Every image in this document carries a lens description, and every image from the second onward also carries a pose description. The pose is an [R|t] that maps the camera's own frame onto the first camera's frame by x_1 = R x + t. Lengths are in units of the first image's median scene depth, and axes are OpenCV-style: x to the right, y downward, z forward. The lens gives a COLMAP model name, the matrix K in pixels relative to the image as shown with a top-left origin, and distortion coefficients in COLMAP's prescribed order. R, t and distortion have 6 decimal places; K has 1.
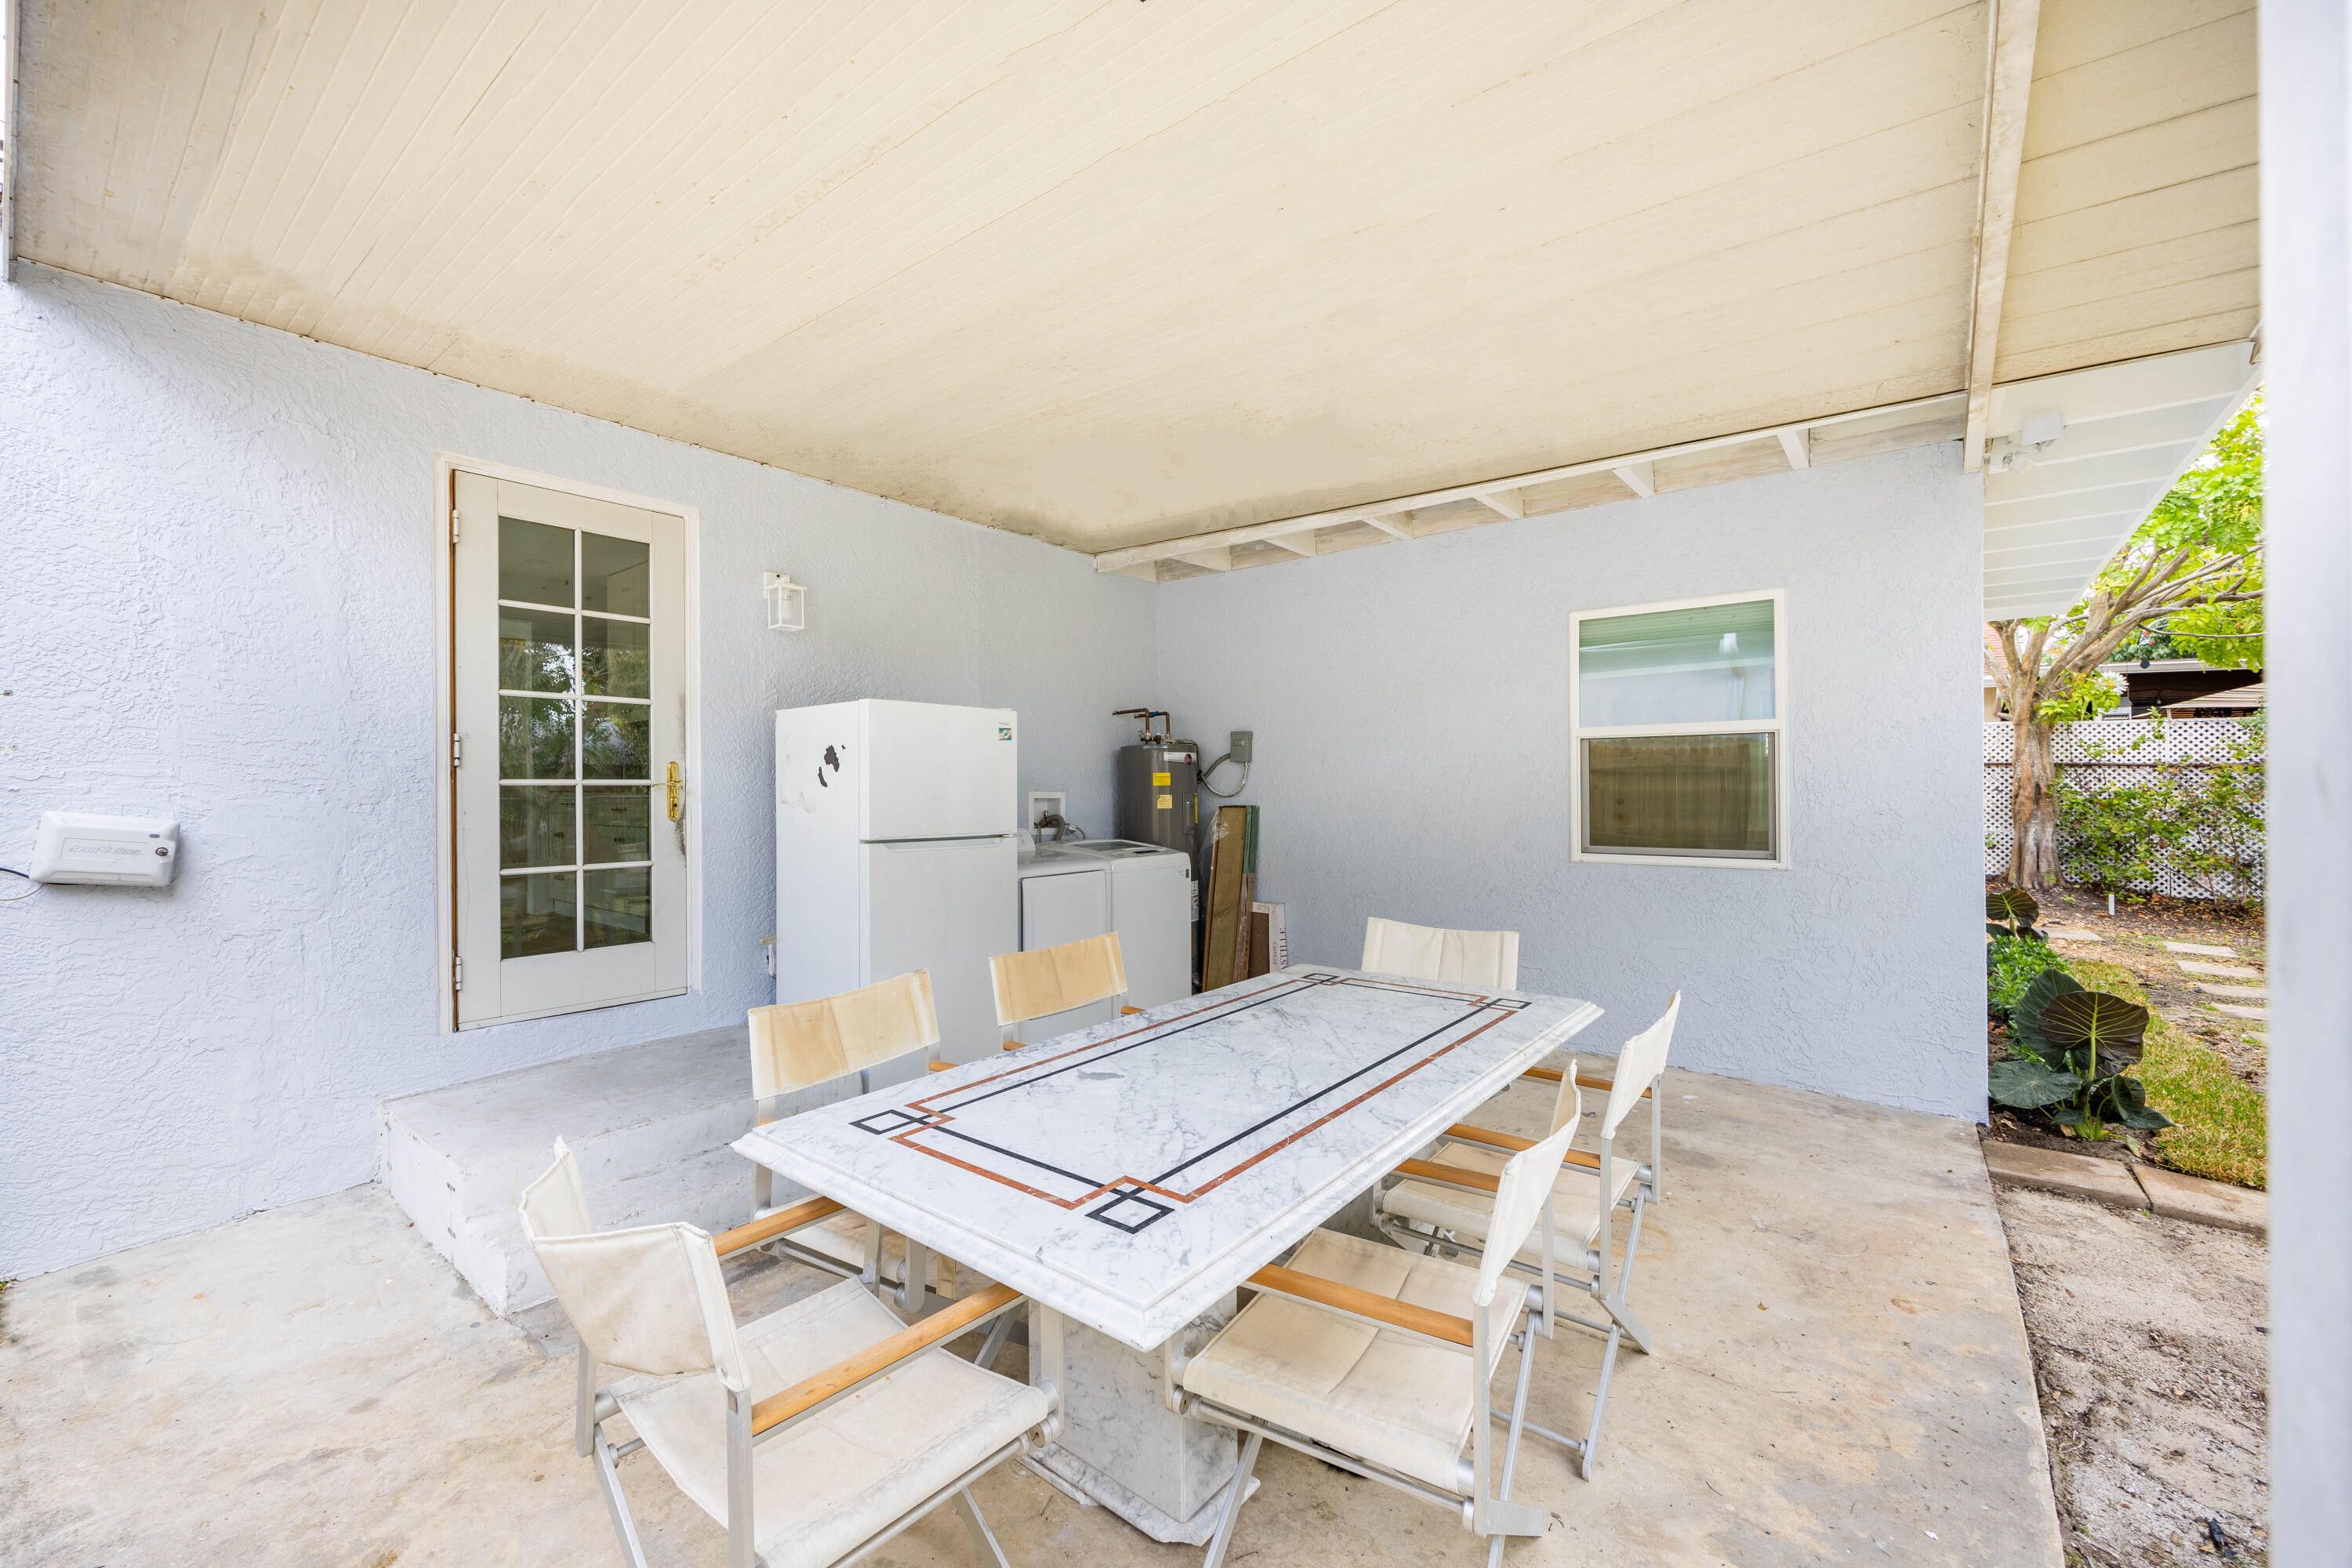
lens RADIAL K [[938.0, 0, 1171.7], [0, 938.0, 783.3], [0, 0, 1]] dist [0.001241, 0.000799]
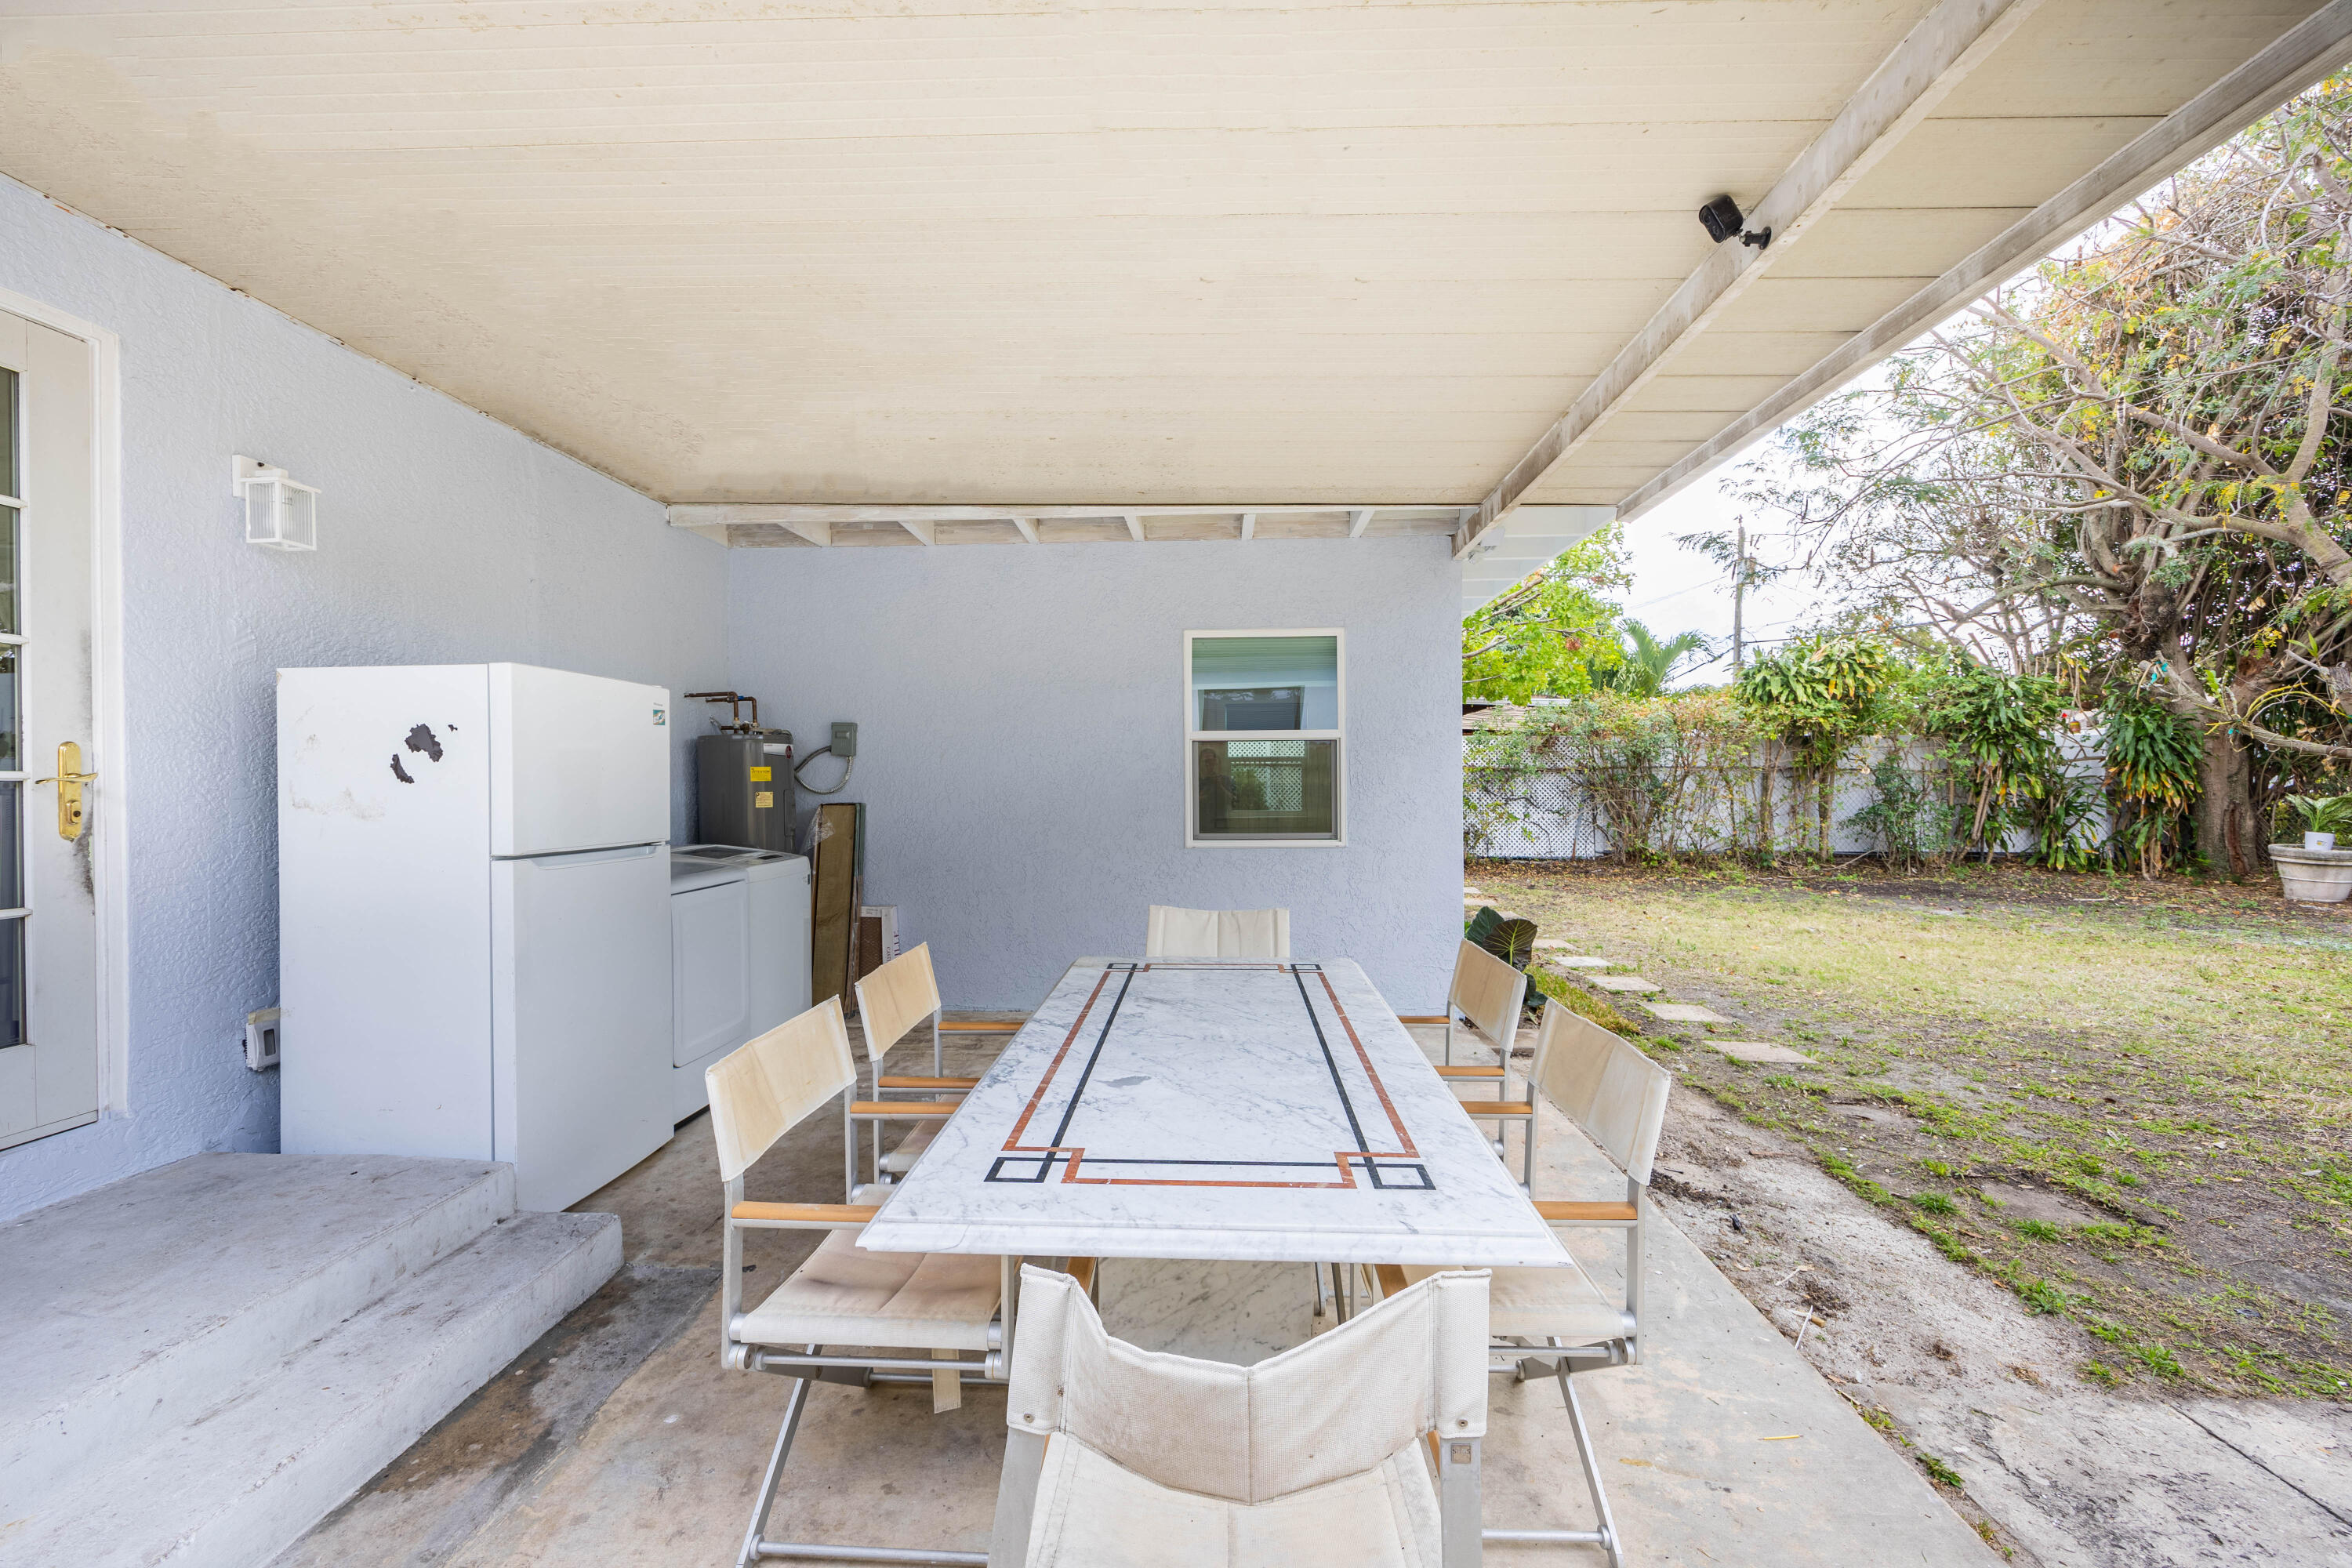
lens RADIAL K [[938.0, 0, 1171.7], [0, 938.0, 783.3], [0, 0, 1]] dist [0.001241, 0.000799]
pose [[0.813423, -0.000931, 0.581672, -0.299763], [-0.001954, 0.999989, 0.004332, -0.000301], [-0.581670, -0.004660, 0.813412, 0.092137]]
